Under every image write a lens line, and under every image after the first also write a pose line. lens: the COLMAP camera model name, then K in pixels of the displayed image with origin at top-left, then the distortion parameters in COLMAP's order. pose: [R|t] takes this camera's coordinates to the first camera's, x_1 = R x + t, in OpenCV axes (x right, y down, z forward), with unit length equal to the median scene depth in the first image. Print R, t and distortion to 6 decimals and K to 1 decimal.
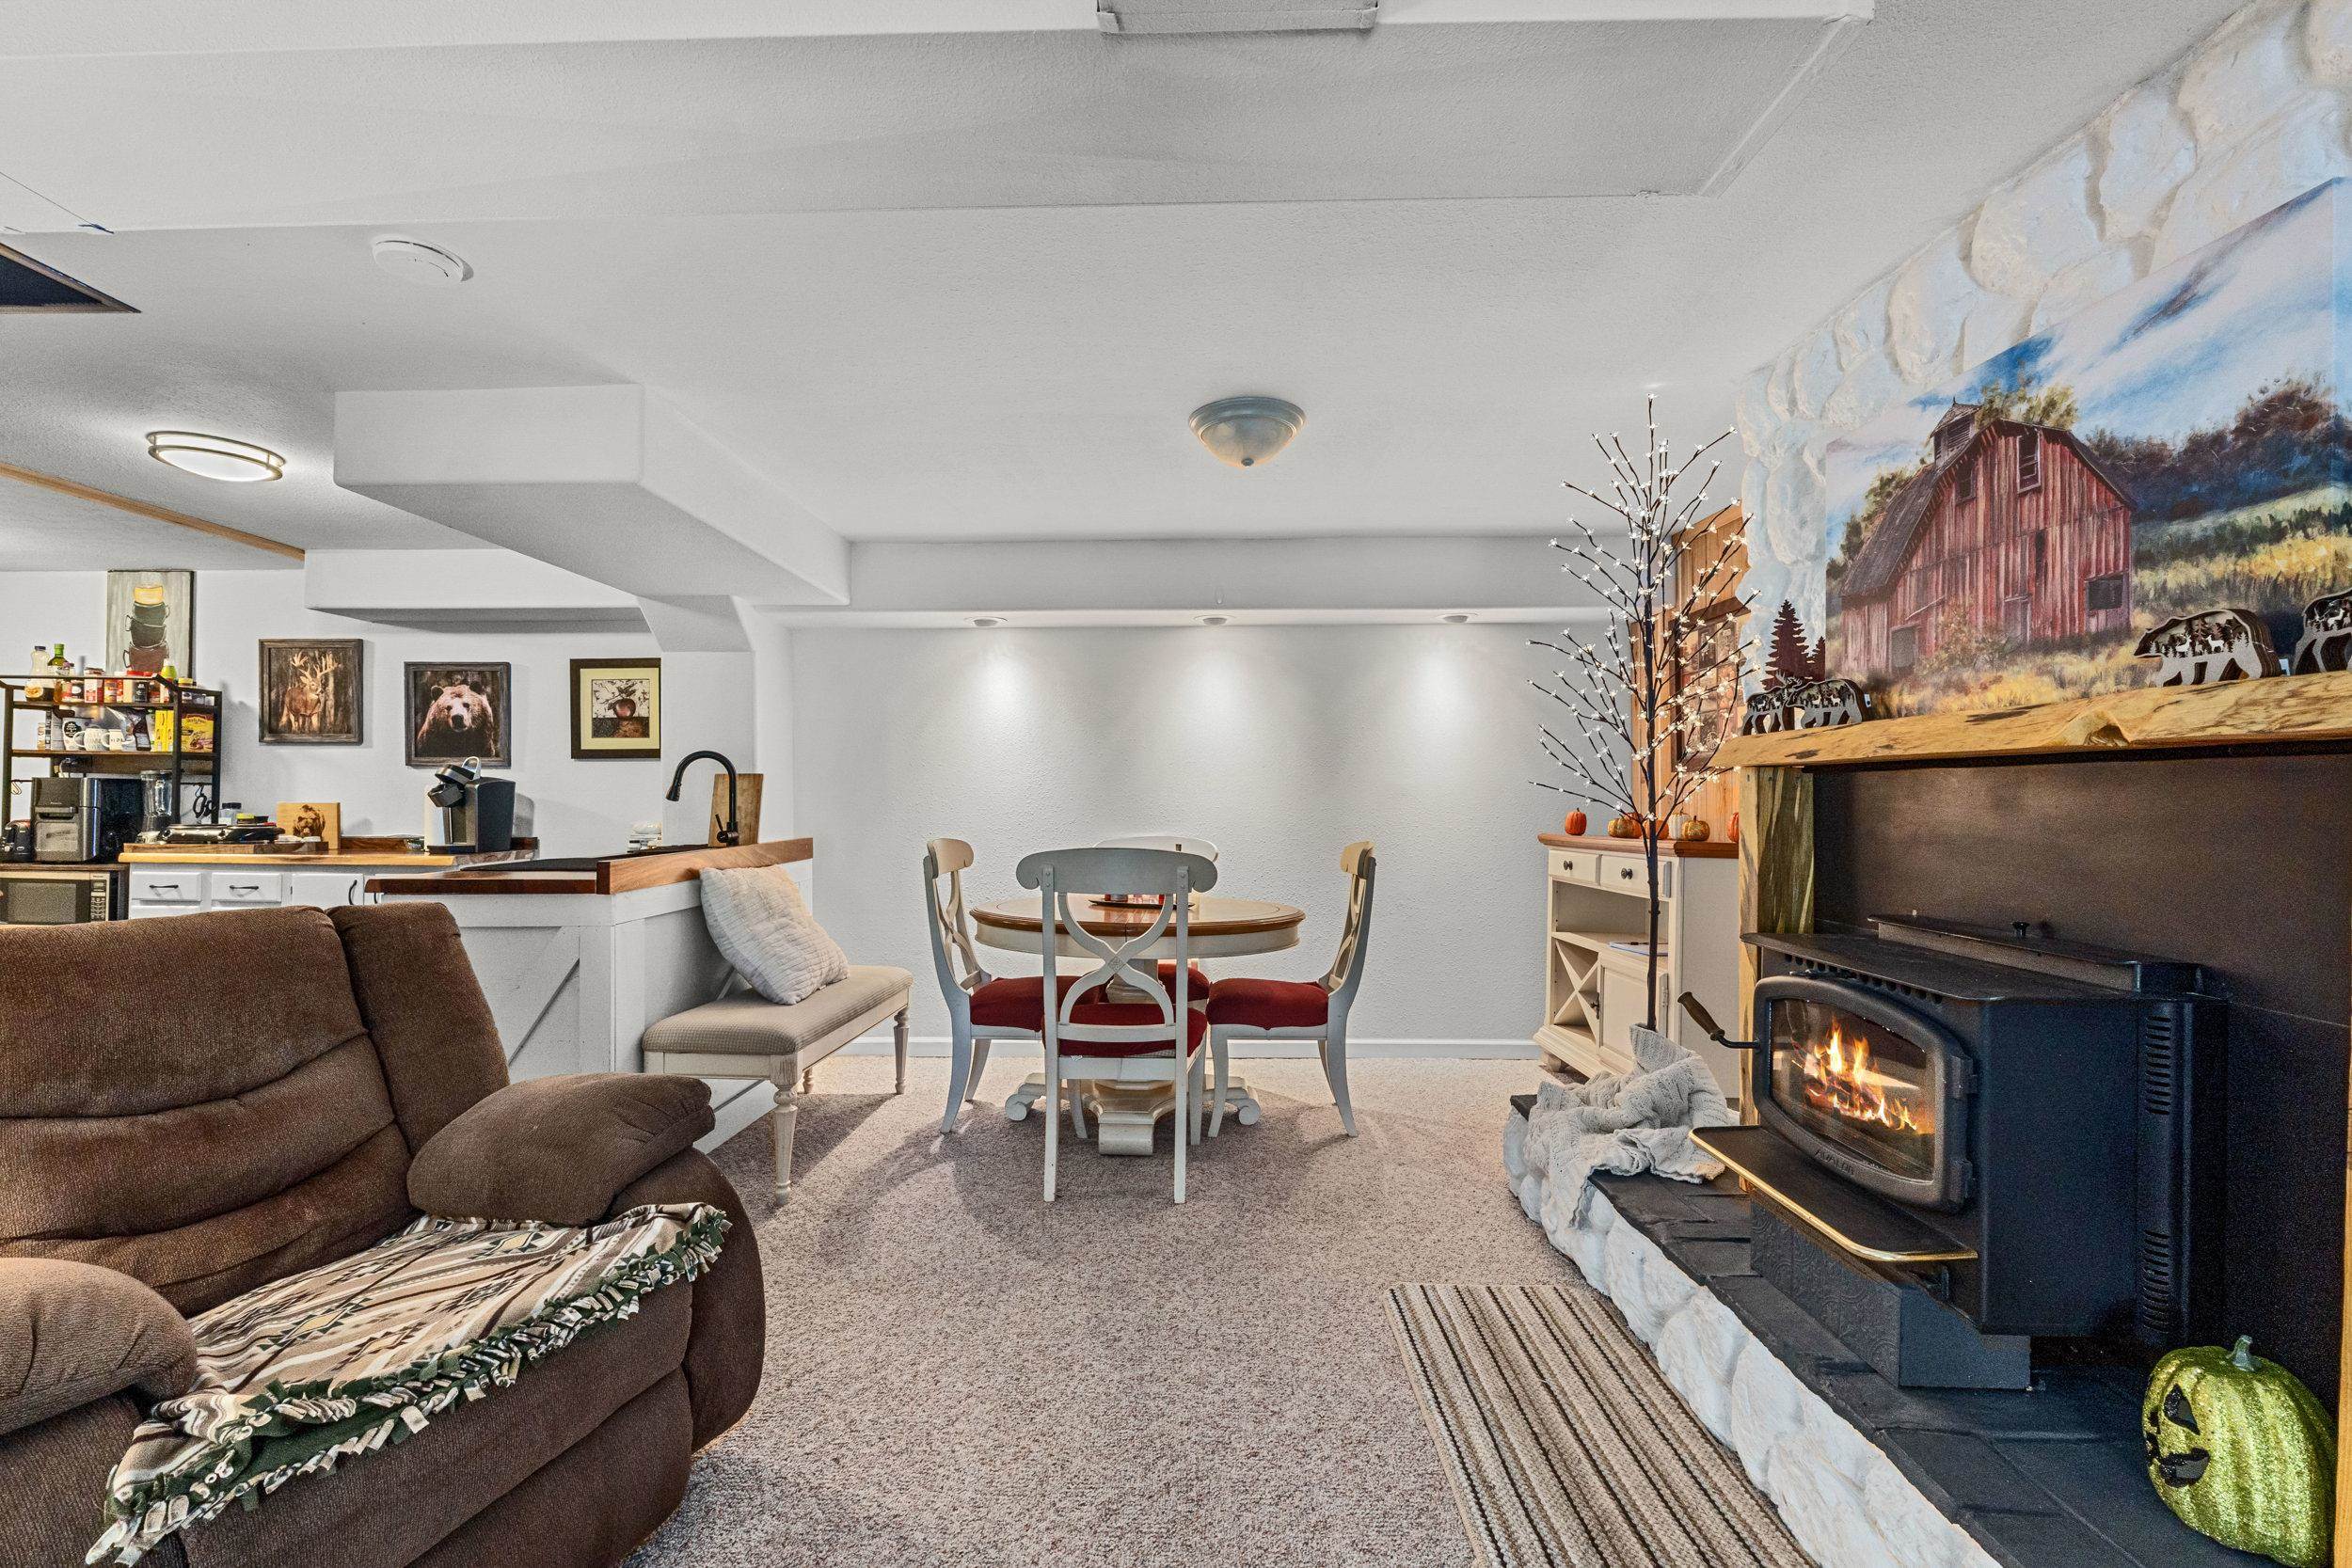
lens RADIAL K [[978.3, 0, 1176.0], [0, 978.3, 784.0], [0, 0, 1]] dist [-0.010224, 0.000386]
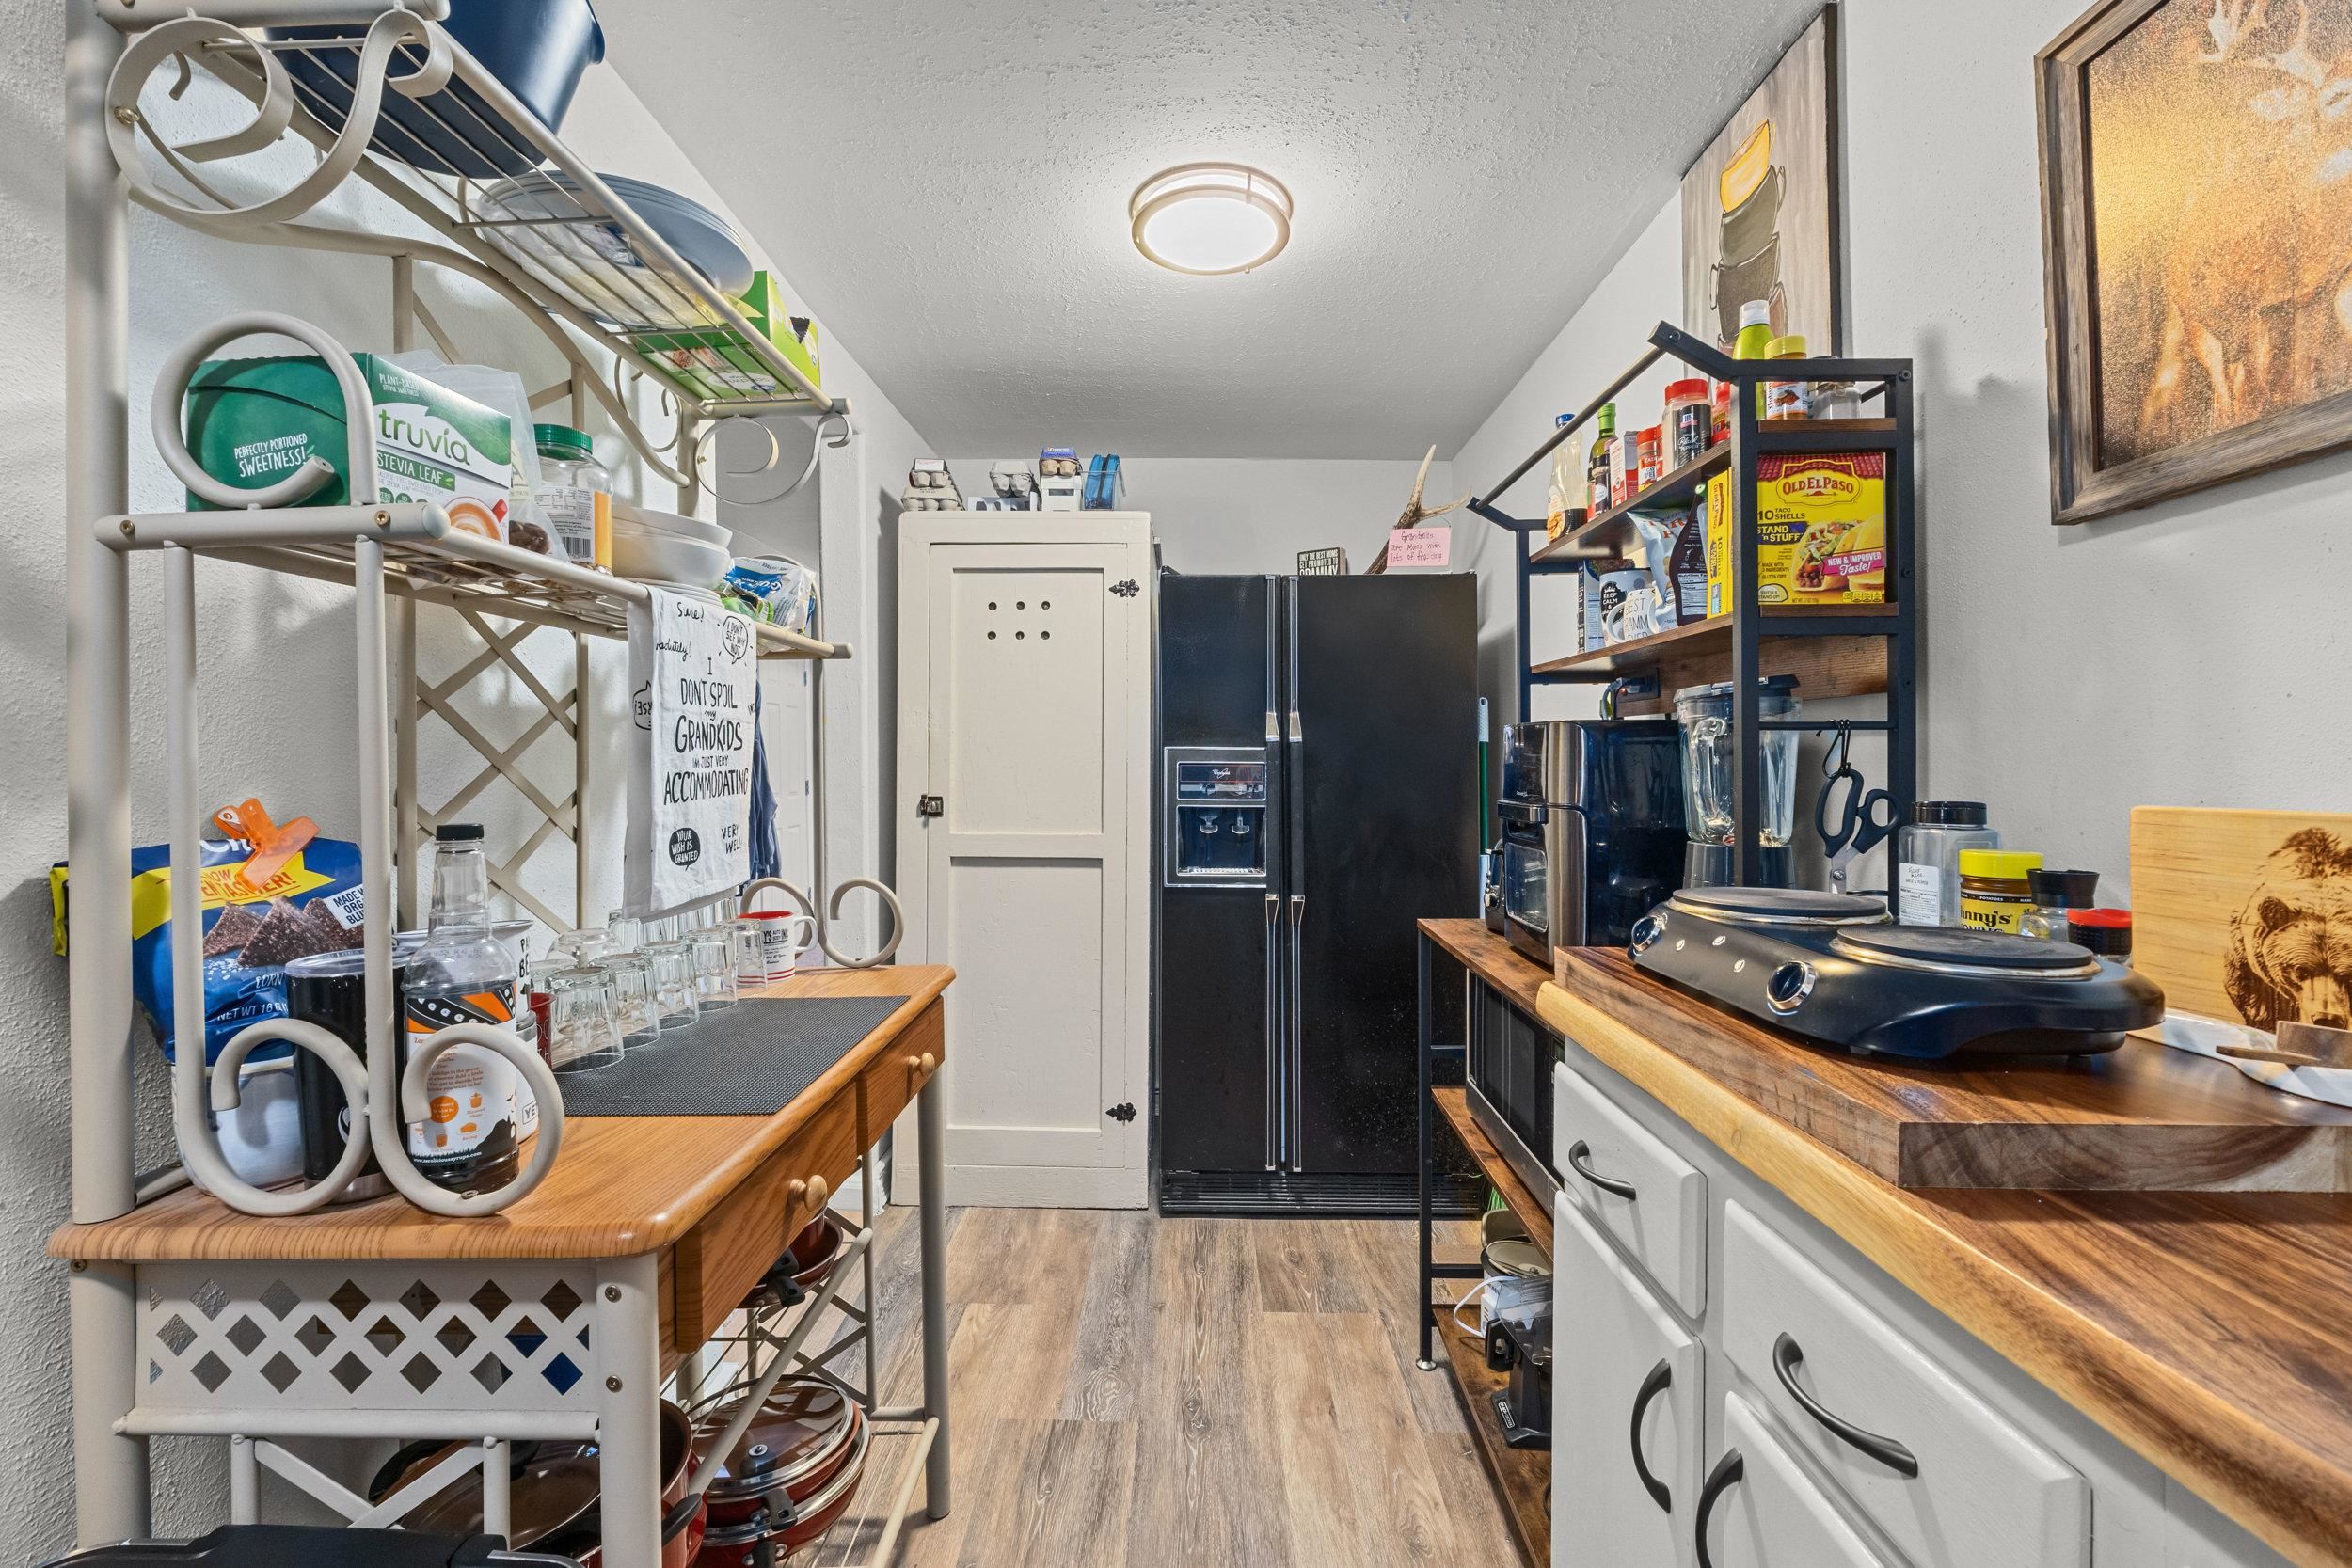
lens RADIAL K [[978.3, 0, 1176.0], [0, 978.3, 784.0], [0, 0, 1]] dist [-0.010224, 0.000386]
pose [[0.000331, 0.013052, -0.999915, -0.781514], [0.015703, 0.999791, 0.013055, 0.009354], [0.999877, -0.015706, 0.000126, 0.861767]]
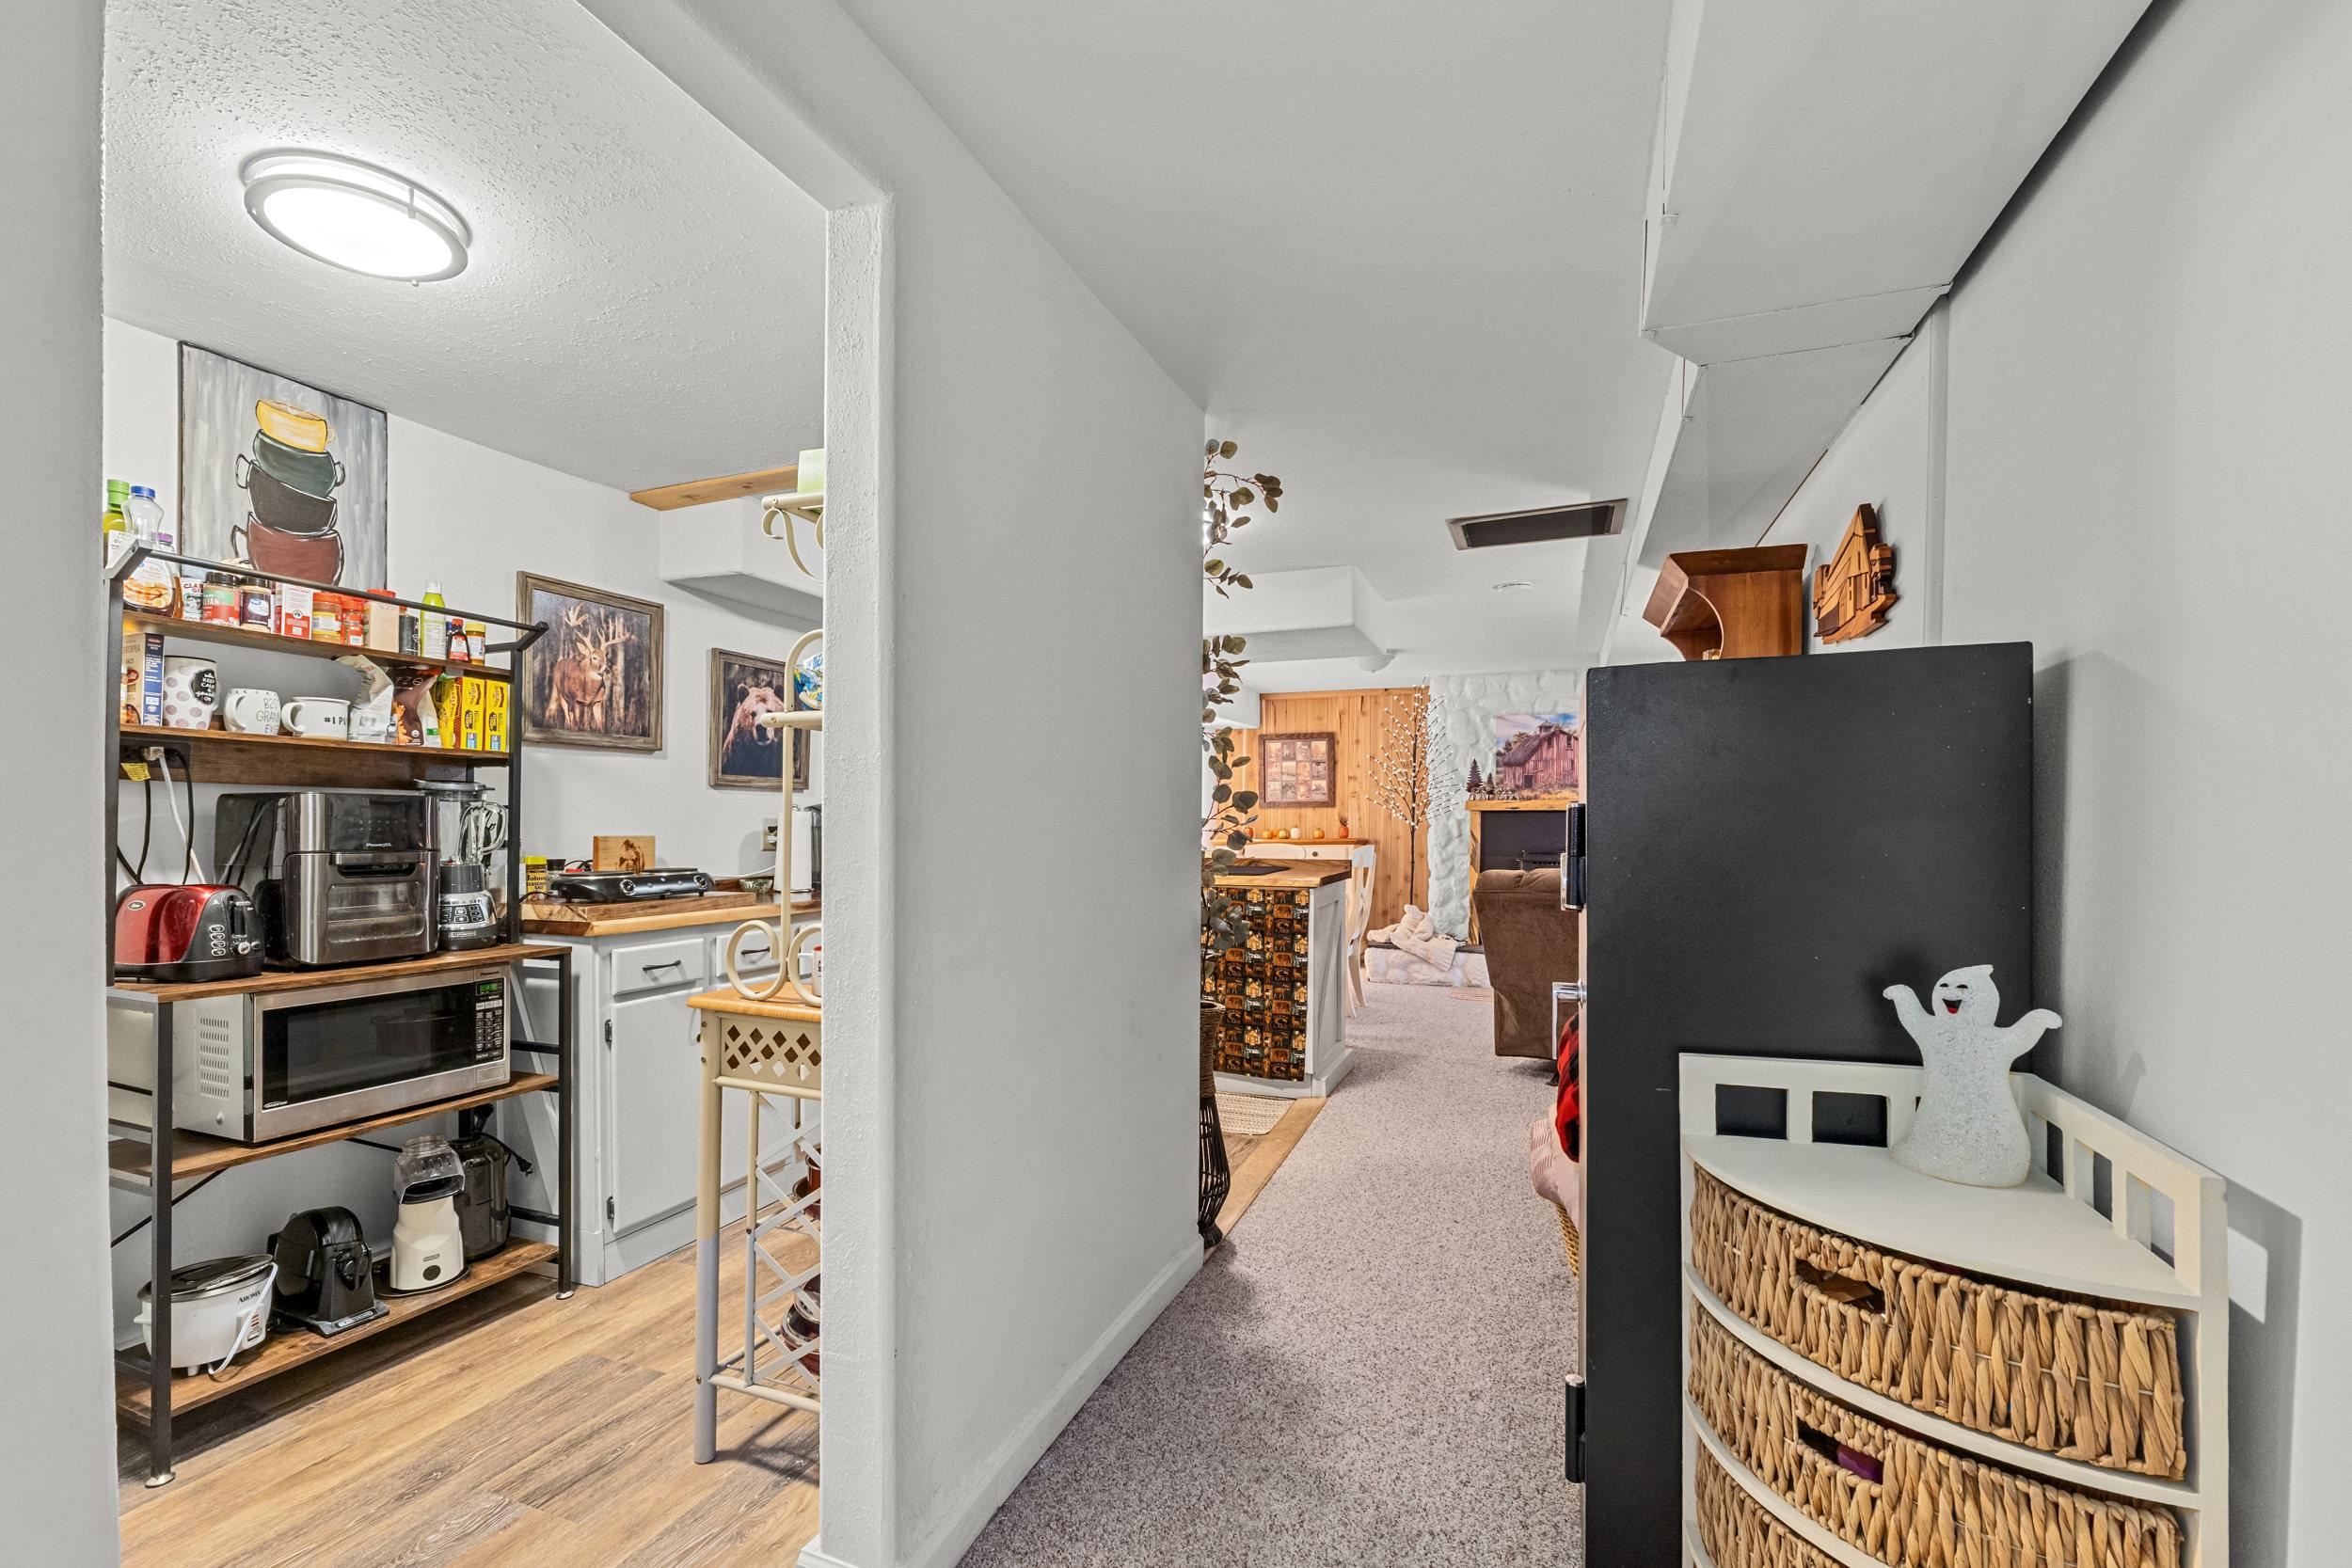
lens RADIAL K [[1037.3, 0, 1168.6], [0, 1037.3, 821.2], [0, 0, 1]] dist [-0.000592, -0.000173]
pose [[0.334299, -0.003632, 0.942460, -1.525092], [-0.007541, 0.999950, 0.006529, 0.000940], [-0.942437, -0.009290, 0.334255, 0.423545]]
